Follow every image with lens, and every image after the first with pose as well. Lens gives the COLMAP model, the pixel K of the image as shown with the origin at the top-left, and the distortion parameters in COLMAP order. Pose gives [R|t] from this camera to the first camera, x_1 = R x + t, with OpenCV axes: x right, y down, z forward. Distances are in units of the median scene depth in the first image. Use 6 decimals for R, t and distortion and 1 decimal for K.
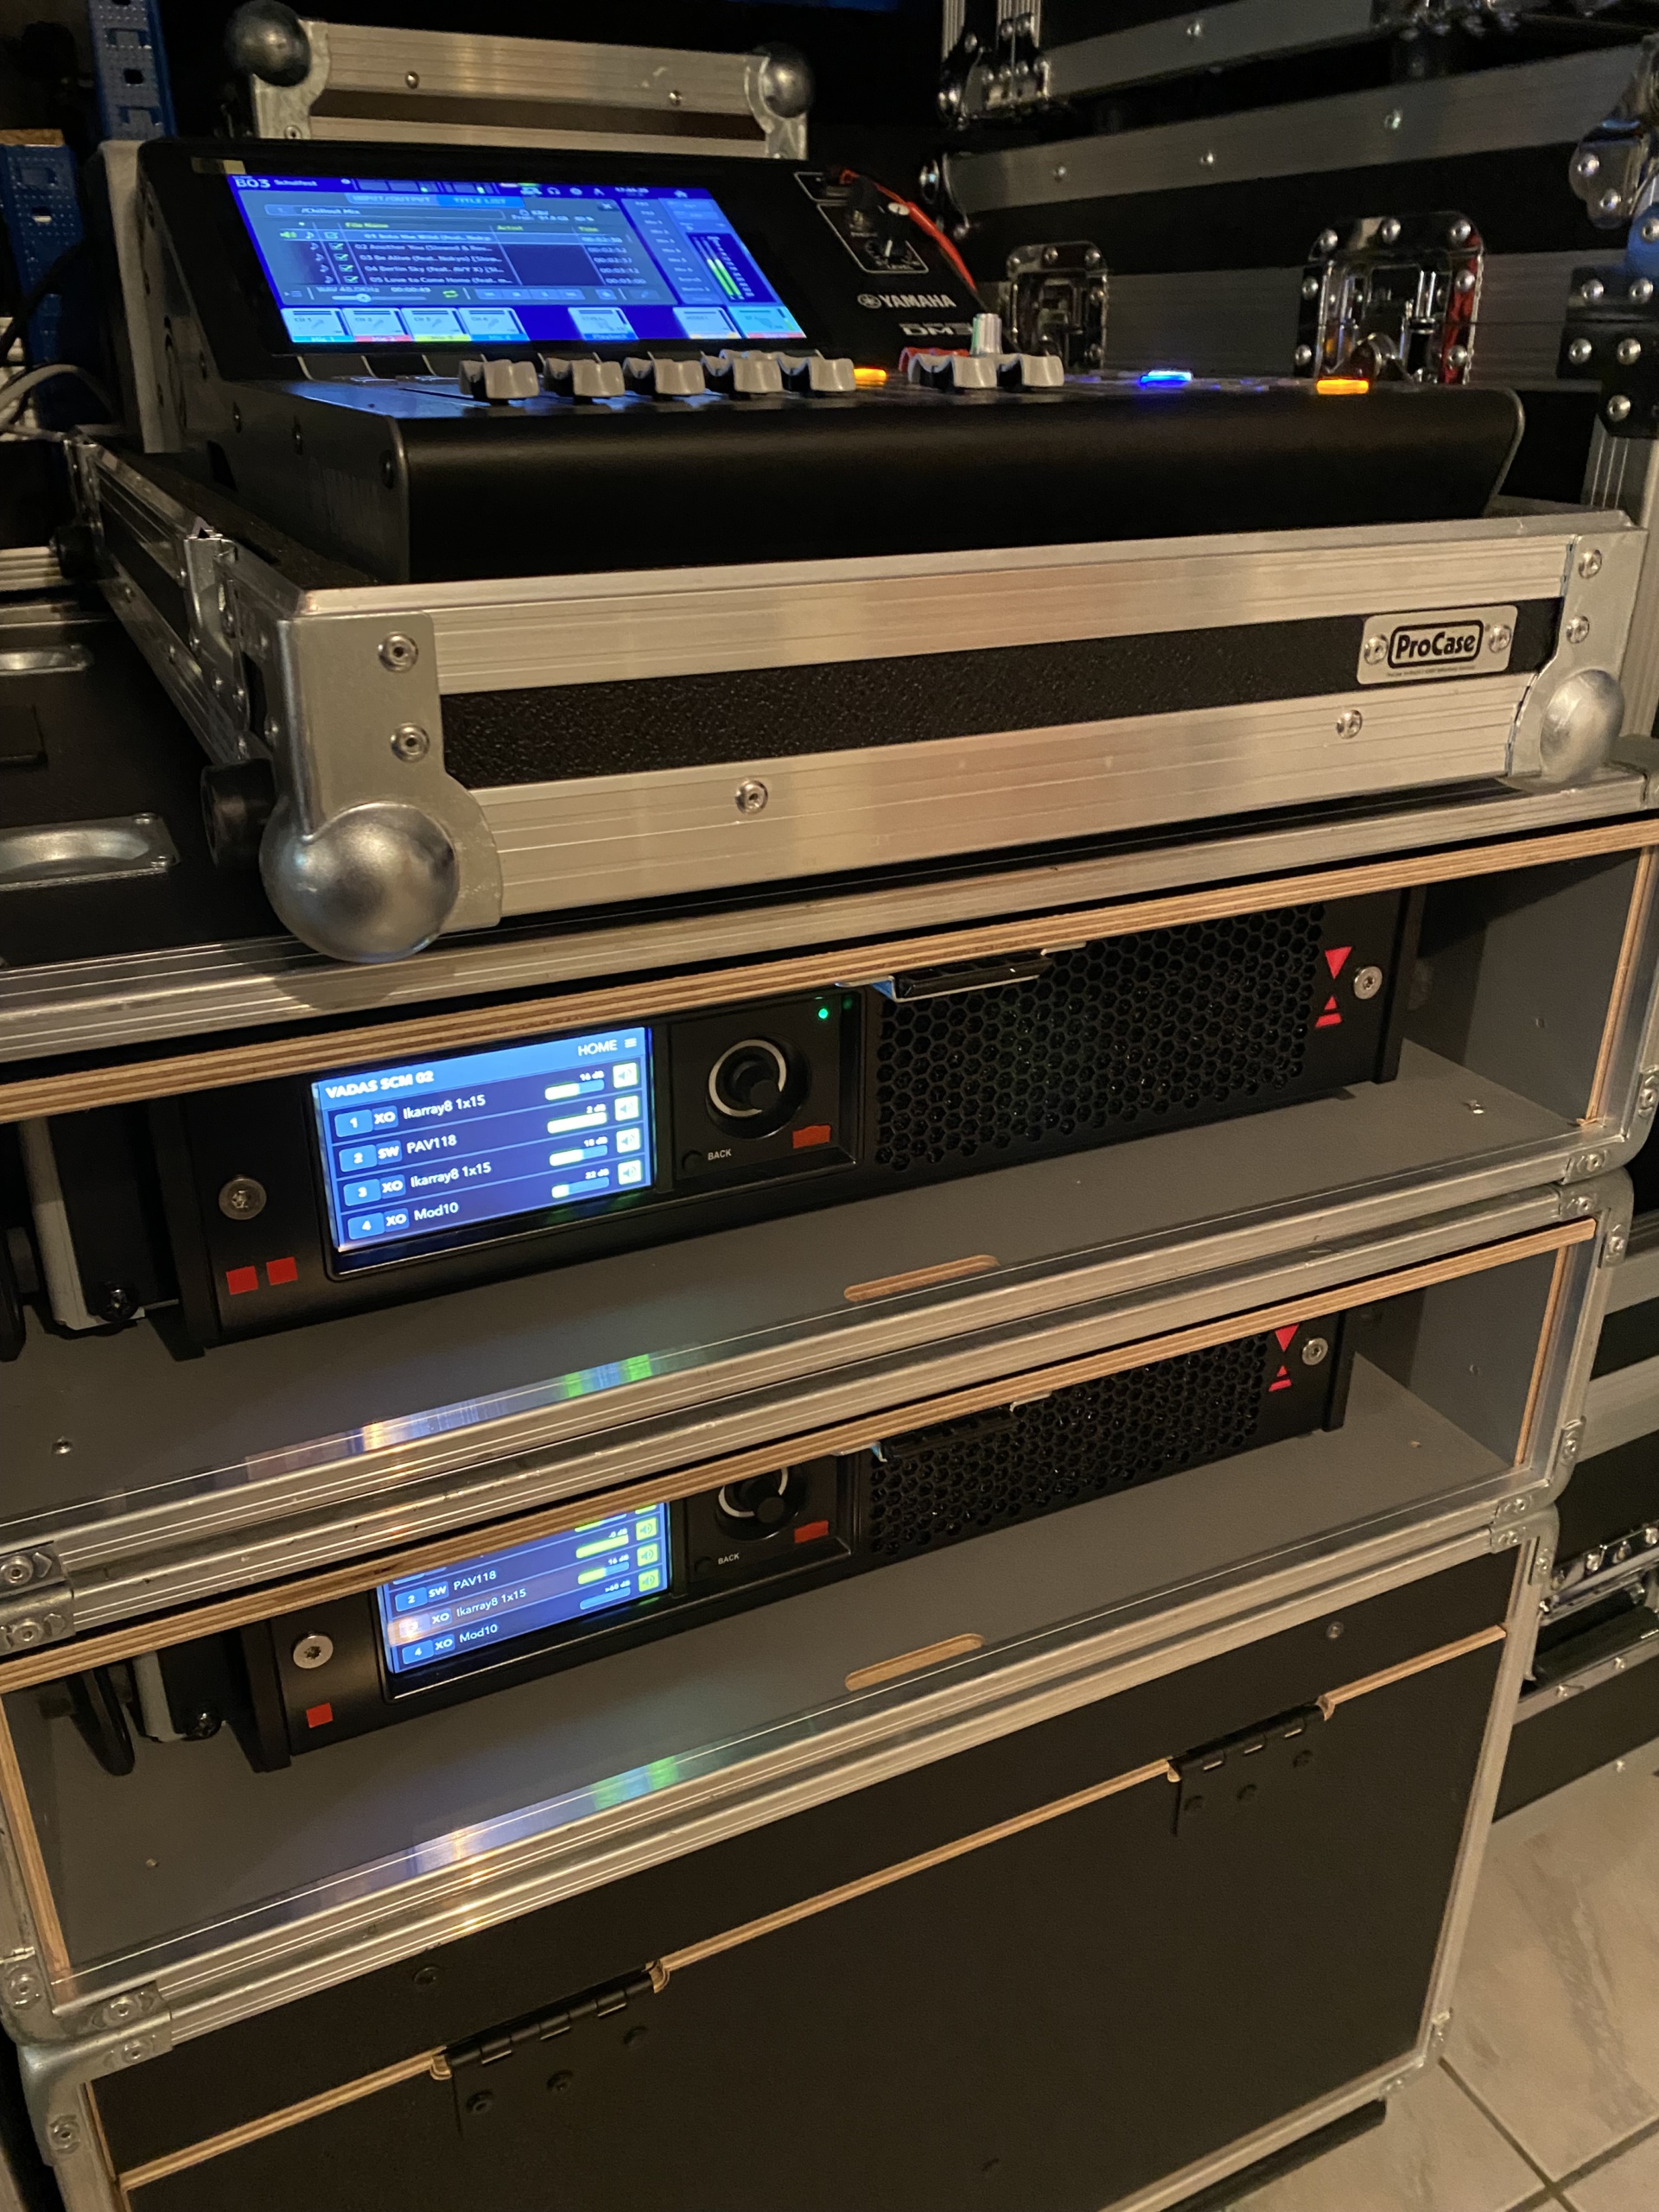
lens RADIAL K [[1692.9, 0, 833.5], [0, 1692.9, 1090.5], [0, 0, 1]] dist [-0.009361, 0.007921]
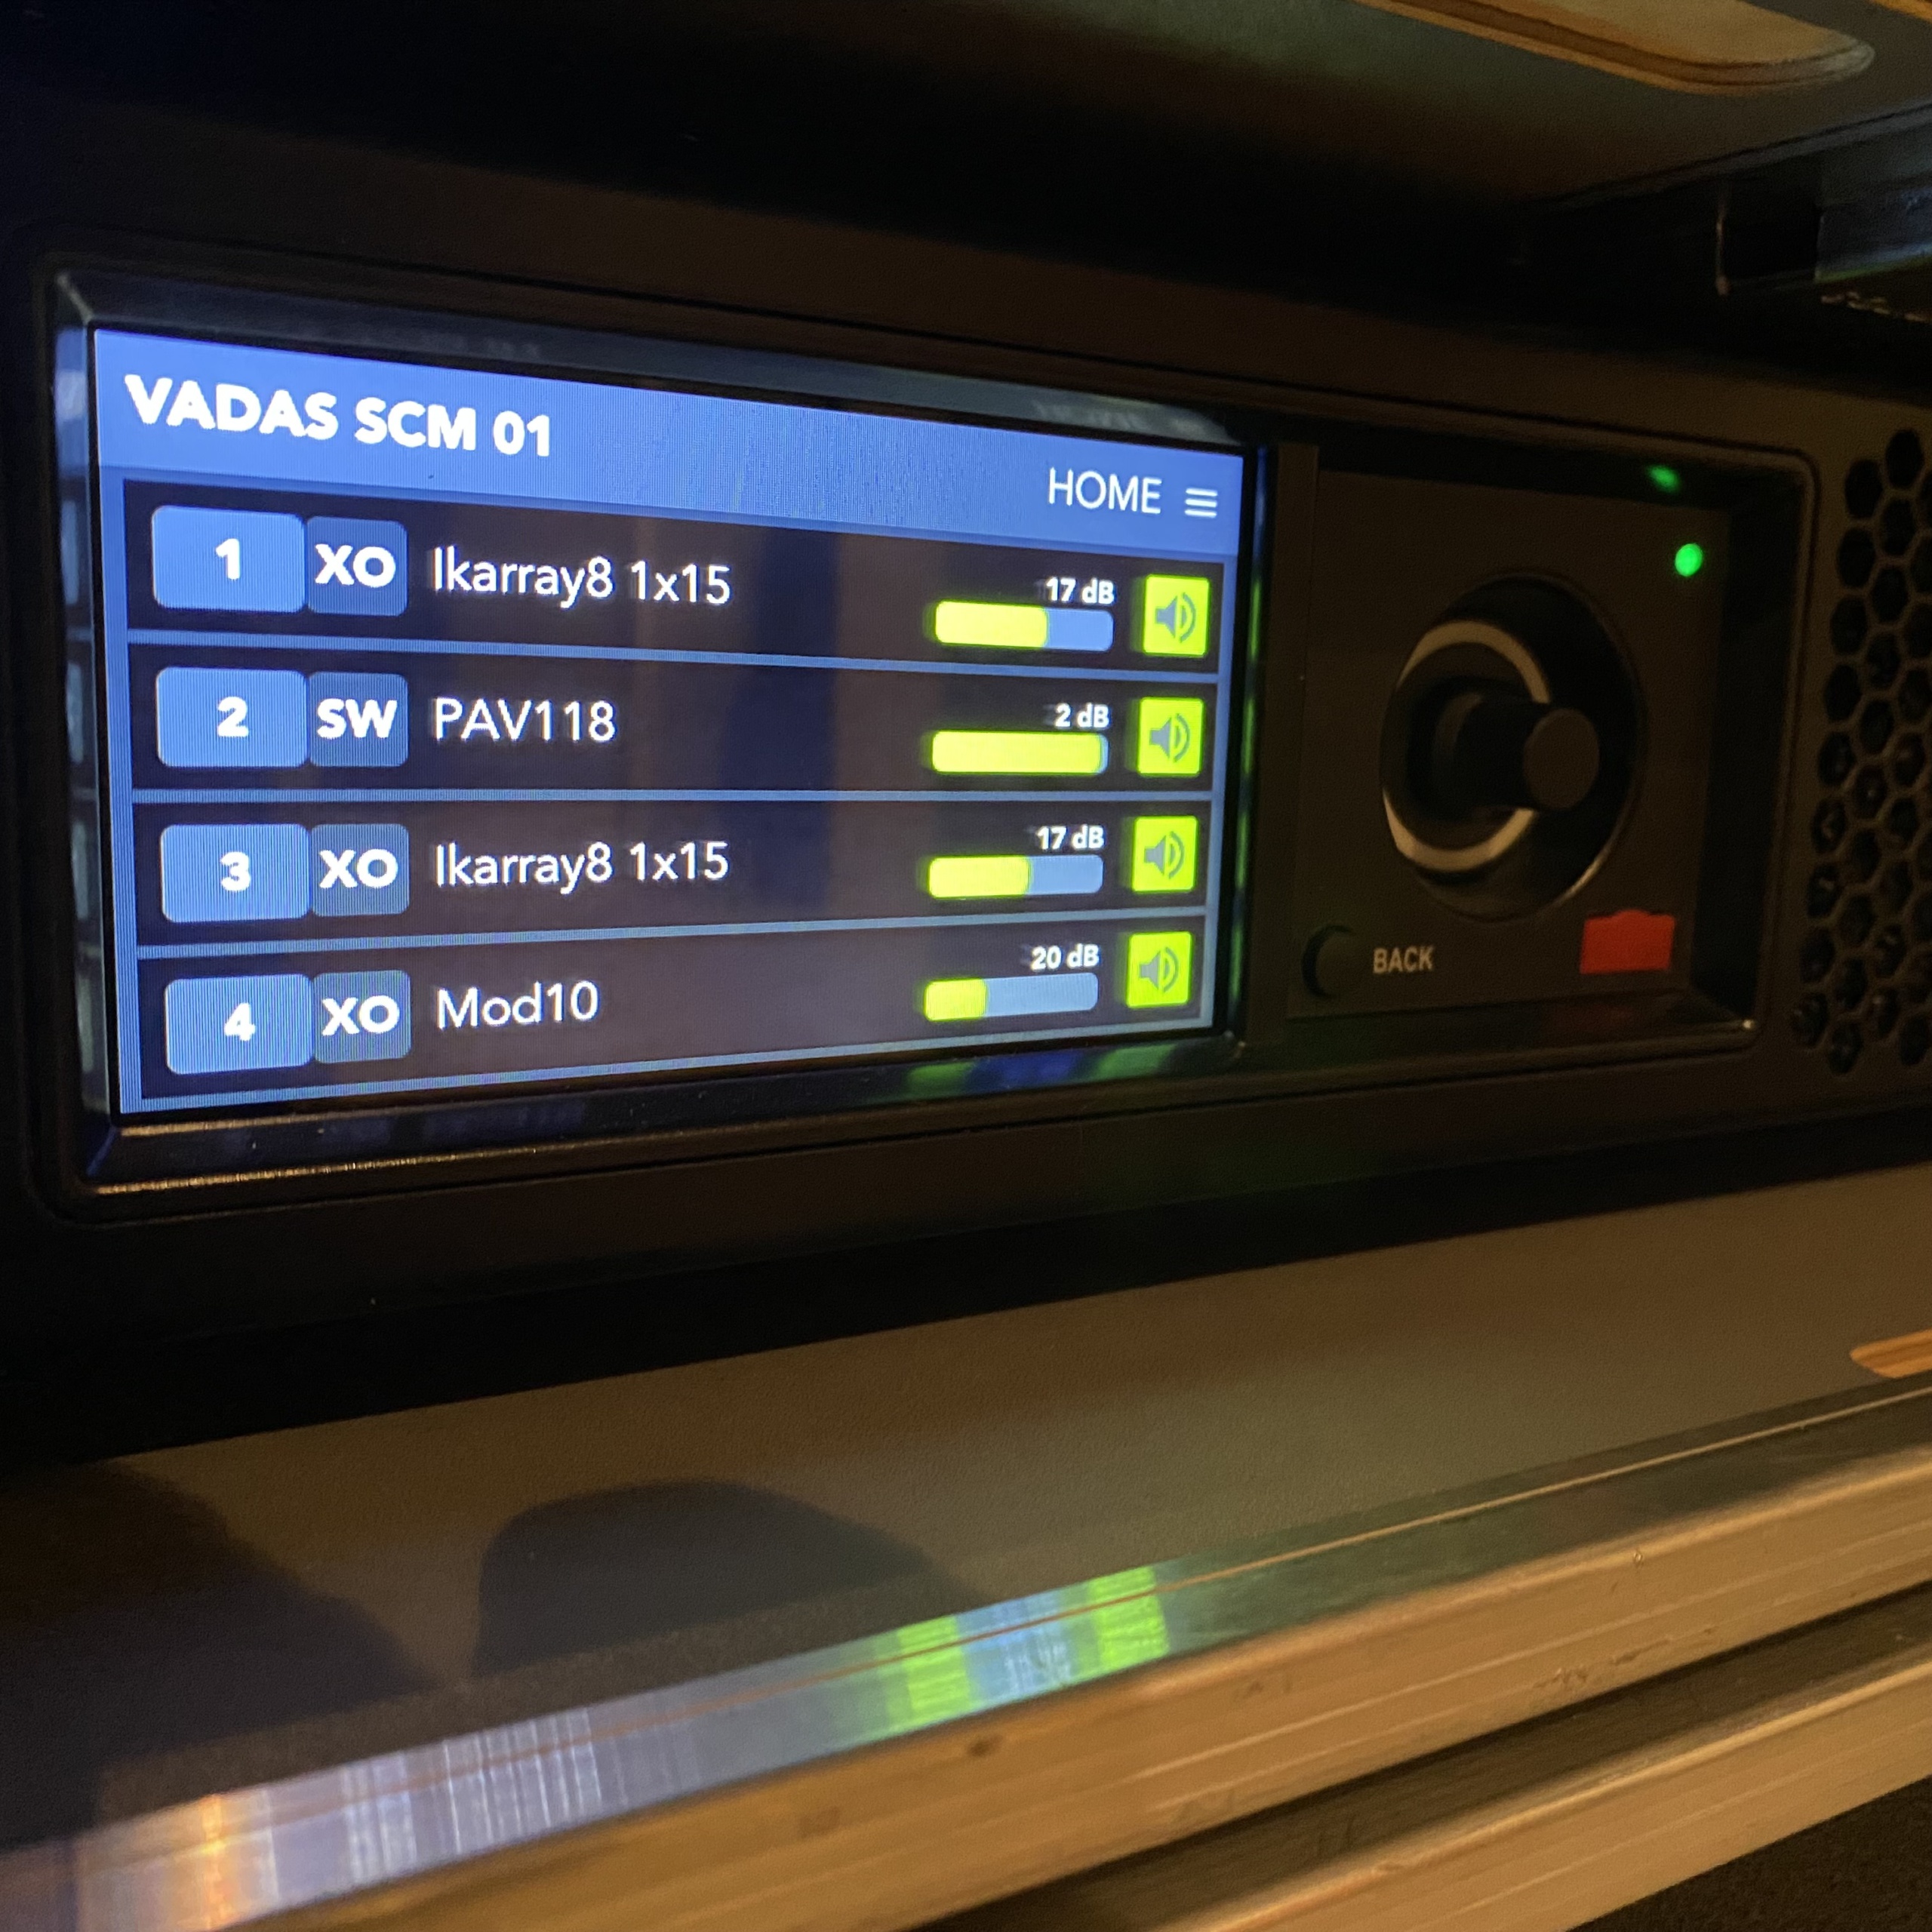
lens RADIAL K [[1763.3, 0, 969.0], [0, 1763.3, 967.6], [0, 0, 1]] dist [-0.022185, -0.032945]
pose [[0.998136, 0.016892, 0.058648, -0.179243], [0.000432, 0.958955, -0.283558, 0.142570], [-0.061030, 0.283055, 0.957160, 0.724902]]
